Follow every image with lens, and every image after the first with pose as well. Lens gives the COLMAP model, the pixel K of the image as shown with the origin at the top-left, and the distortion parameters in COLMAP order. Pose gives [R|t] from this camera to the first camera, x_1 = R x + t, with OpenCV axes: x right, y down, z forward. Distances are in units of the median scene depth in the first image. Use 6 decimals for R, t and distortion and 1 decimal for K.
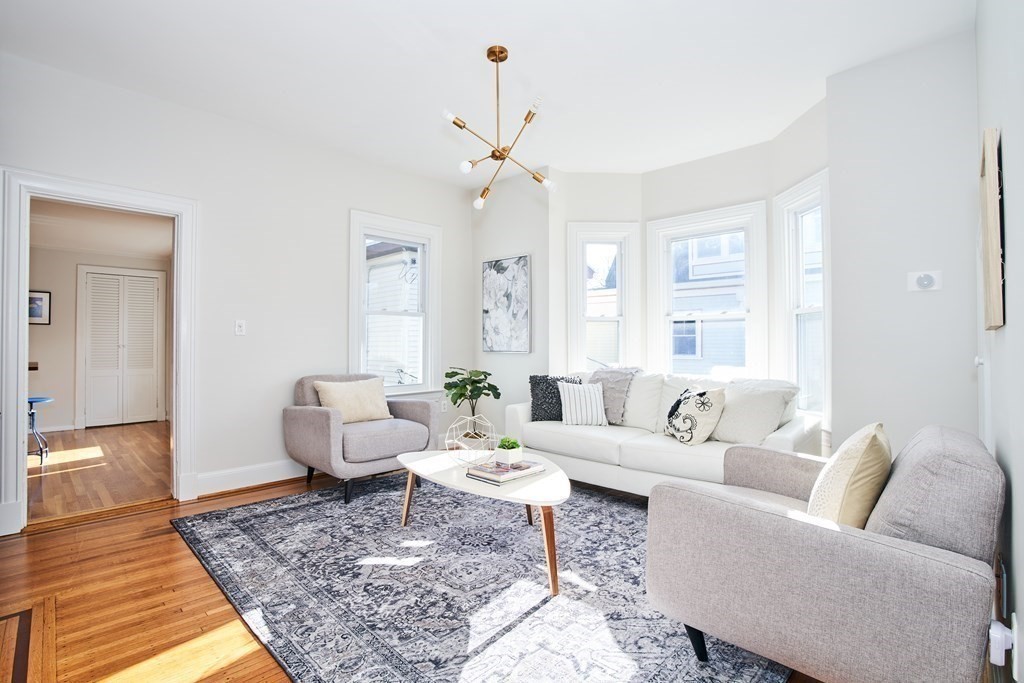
lens RADIAL K [[472.6, 0, 506.0], [0, 472.6, 345.2], [0, 0, 1]] dist [-0.060736, 0.019361]
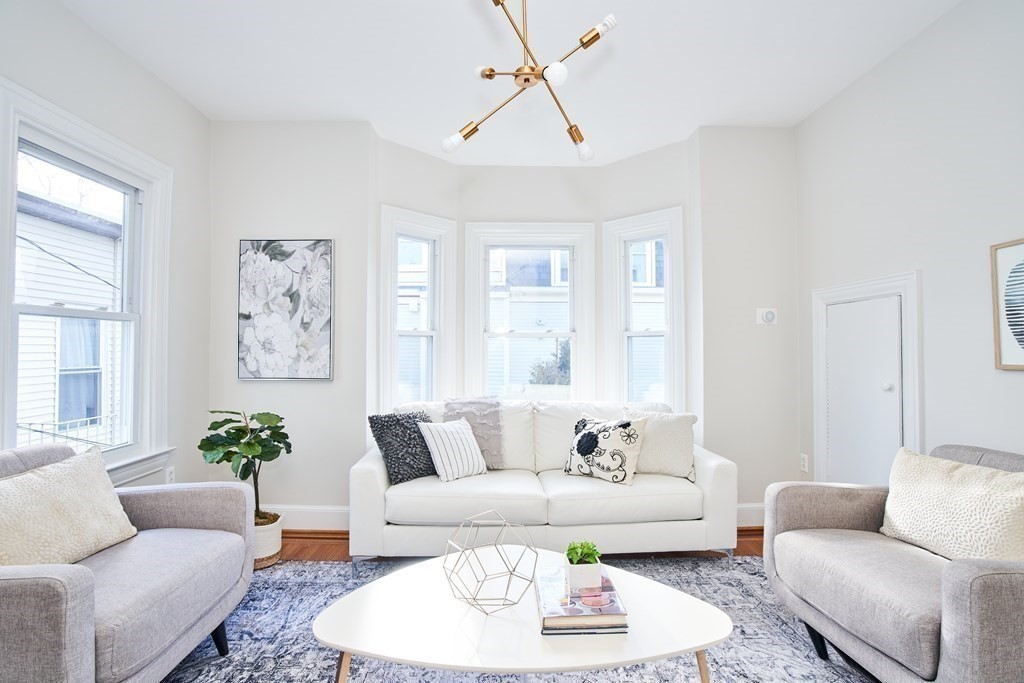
lens RADIAL K [[472.6, 0, 502.7], [0, 472.6, 342.4], [0, 0, 1]] dist [-0.060736, 0.019361]
pose [[0.707409, 0.008669, 0.706751, -0.326218], [0.001449, 0.999905, -0.013715, -0.036917], [-0.706803, 0.010726, 0.707329, 0.420158]]
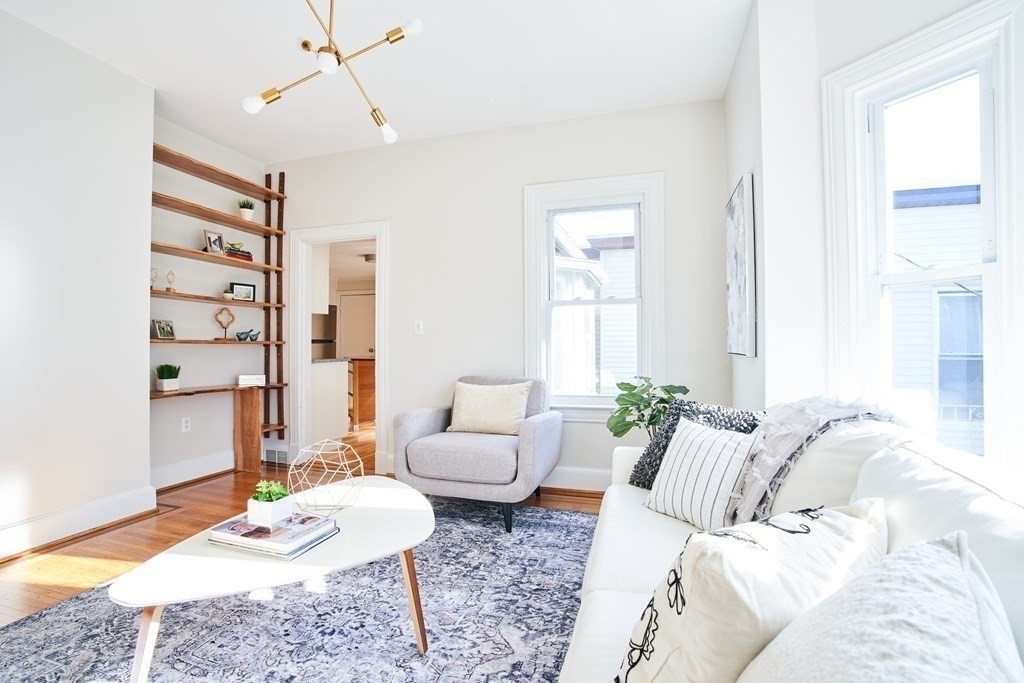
lens RADIAL K [[472.6, 0, 507.8], [0, 472.6, 339.4], [0, 0, 1]] dist [-0.060736, 0.019361]
pose [[0.467225, -0.010841, -0.884072, 0.481218], [0.001637, 0.999934, -0.011397, 0.002701], [0.884137, 0.003877, 0.467211, 0.647339]]
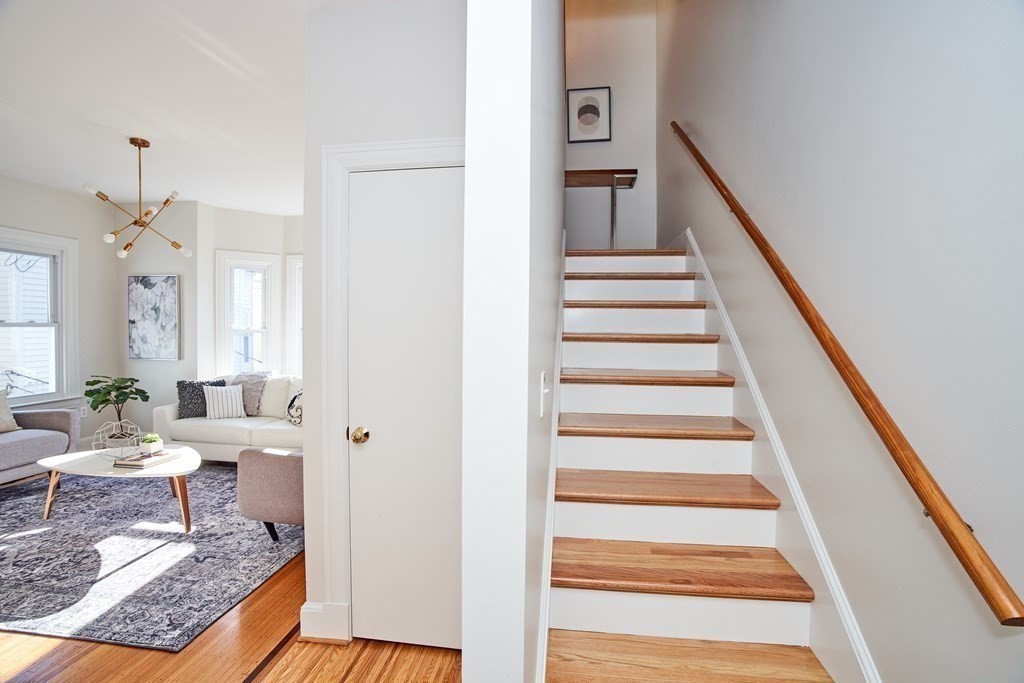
lens RADIAL K [[472.6, 0, 515.8], [0, 472.6, 341.7], [0, 0, 1]] dist [-0.060736, 0.019361]
pose [[0.797810, -0.008777, 0.602846, 0.037391], [-0.012078, 0.999461, 0.030535, -0.092426], [-0.602788, -0.031643, 0.797273, -0.504361]]
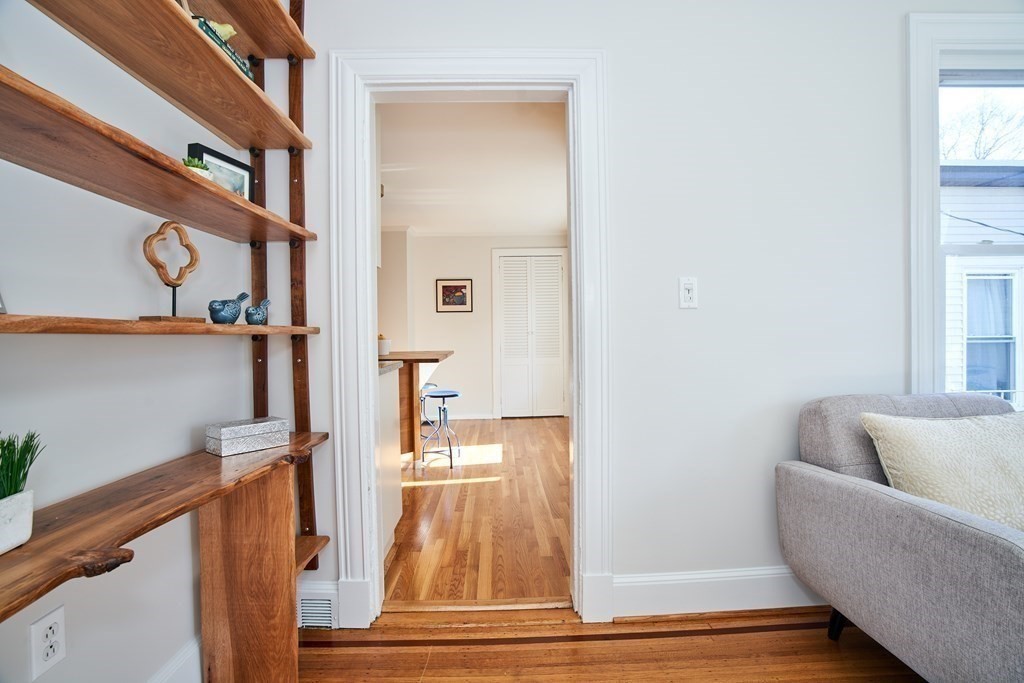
lens RADIAL K [[472.6, 0, 516.9], [0, 472.6, 338.4], [0, 0, 1]] dist [-0.060736, 0.019361]
pose [[0.725113, -0.002155, -0.688626, -0.351967], [0.014135, 0.999831, 0.011755, 0.001930], [0.688485, -0.018258, 0.725021, 0.498418]]
